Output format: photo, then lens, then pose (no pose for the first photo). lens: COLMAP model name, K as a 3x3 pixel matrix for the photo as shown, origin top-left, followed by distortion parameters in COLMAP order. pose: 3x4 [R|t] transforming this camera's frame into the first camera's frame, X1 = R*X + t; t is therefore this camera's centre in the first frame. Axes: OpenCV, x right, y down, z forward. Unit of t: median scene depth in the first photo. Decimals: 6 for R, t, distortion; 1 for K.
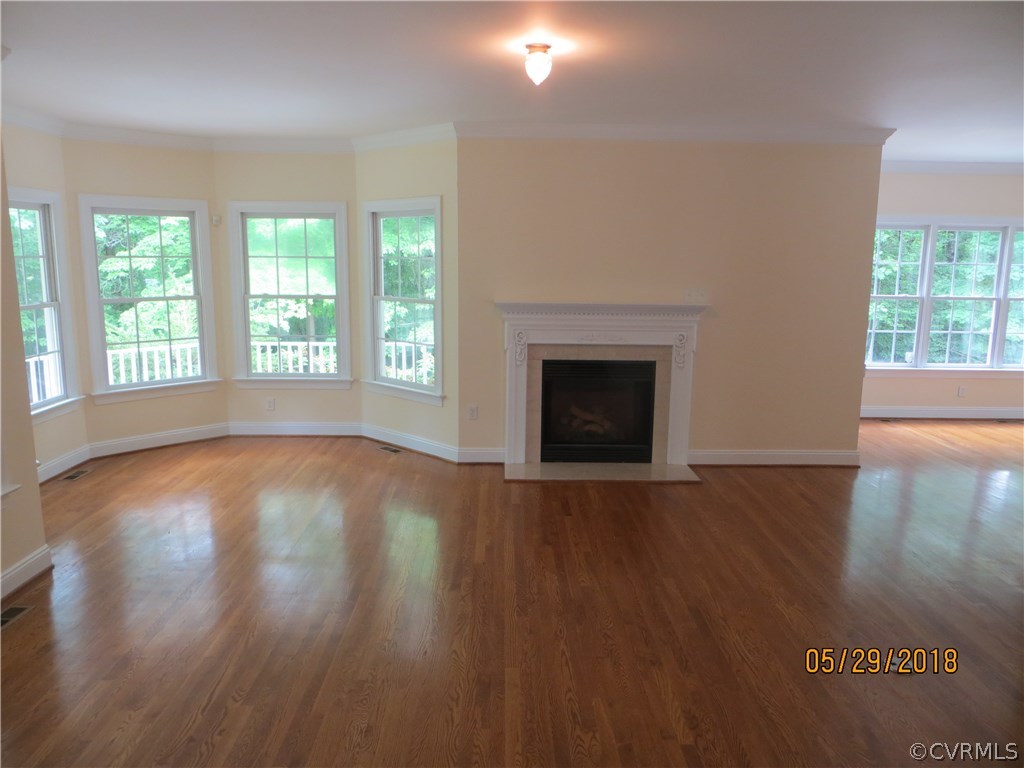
lens RADIAL K [[772.6, 0, 512.0], [0, 772.6, 384.0], [0, 0, 1]] dist [-0.003660, -0.003600]
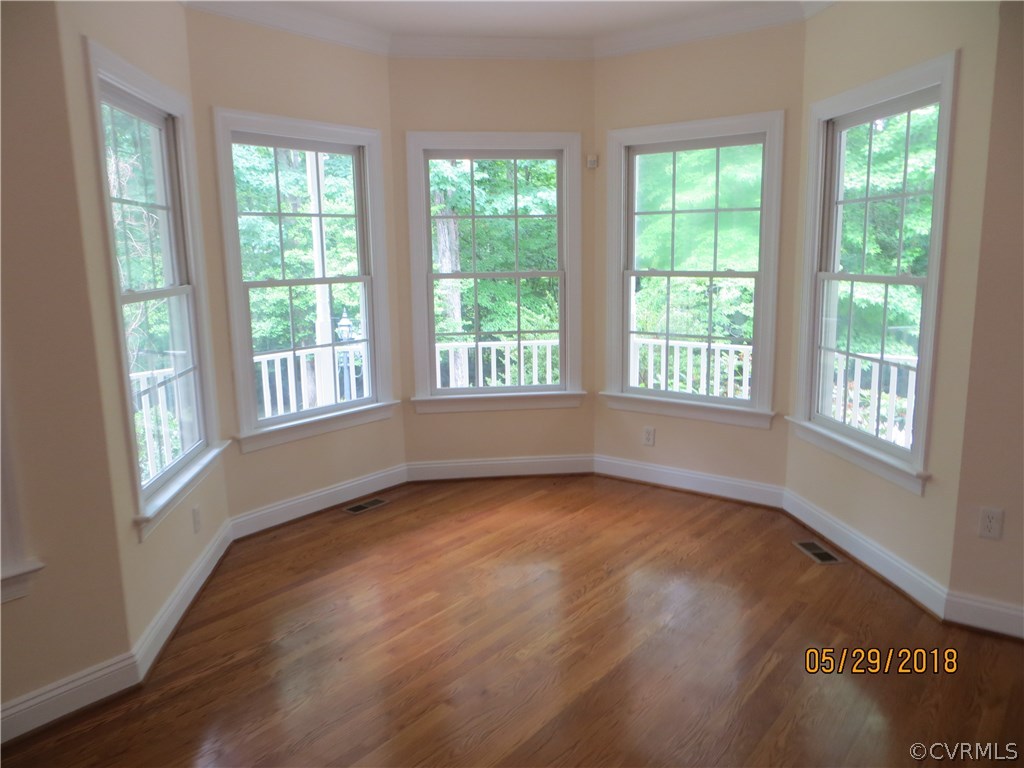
lens RADIAL K [[757.0, 0, 527.3], [0, 757.0, 384.7], [0, 0, 1]] dist [-0.002251, -0.001905]
pose [[0.782718, 0.090393, -0.615777, 0.002632], [-0.085419, 0.995636, 0.037578, -0.037594], [0.616487, 0.023186, 0.787024, 0.471015]]
